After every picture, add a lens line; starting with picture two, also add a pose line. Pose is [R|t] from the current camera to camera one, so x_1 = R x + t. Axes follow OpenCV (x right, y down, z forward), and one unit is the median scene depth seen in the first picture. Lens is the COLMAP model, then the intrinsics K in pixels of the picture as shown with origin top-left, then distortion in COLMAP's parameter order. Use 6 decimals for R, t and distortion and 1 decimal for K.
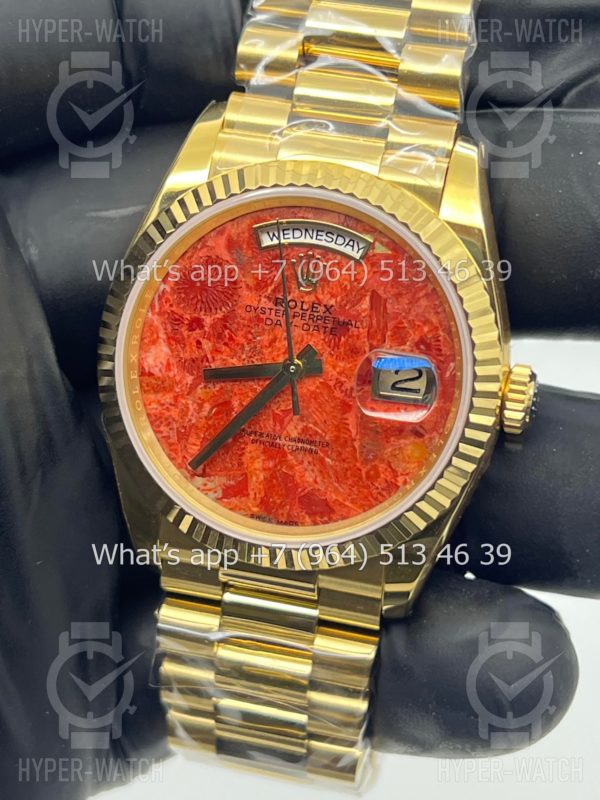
lens RADIAL K [[1840.7, 0, 303.5], [0, 1840.7, 397.9], [0, 0, 1]] dist [0.204241, 0.000000]
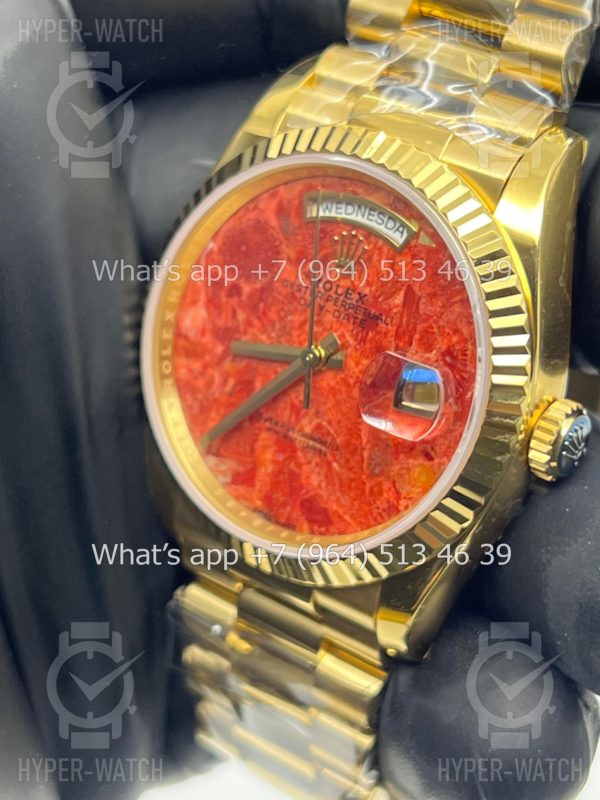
lens RADIAL K [[1840.7, 0, 306.3], [0, 1840.7, 405.2], [0, 0, 1]] dist [0.204241, 0.000000]
pose [[0.911494, 0.189028, -0.365303, 0.320184], [-0.186290, 0.981550, 0.043082, -0.030548], [0.366707, 0.028783, 0.929891, 0.164953]]
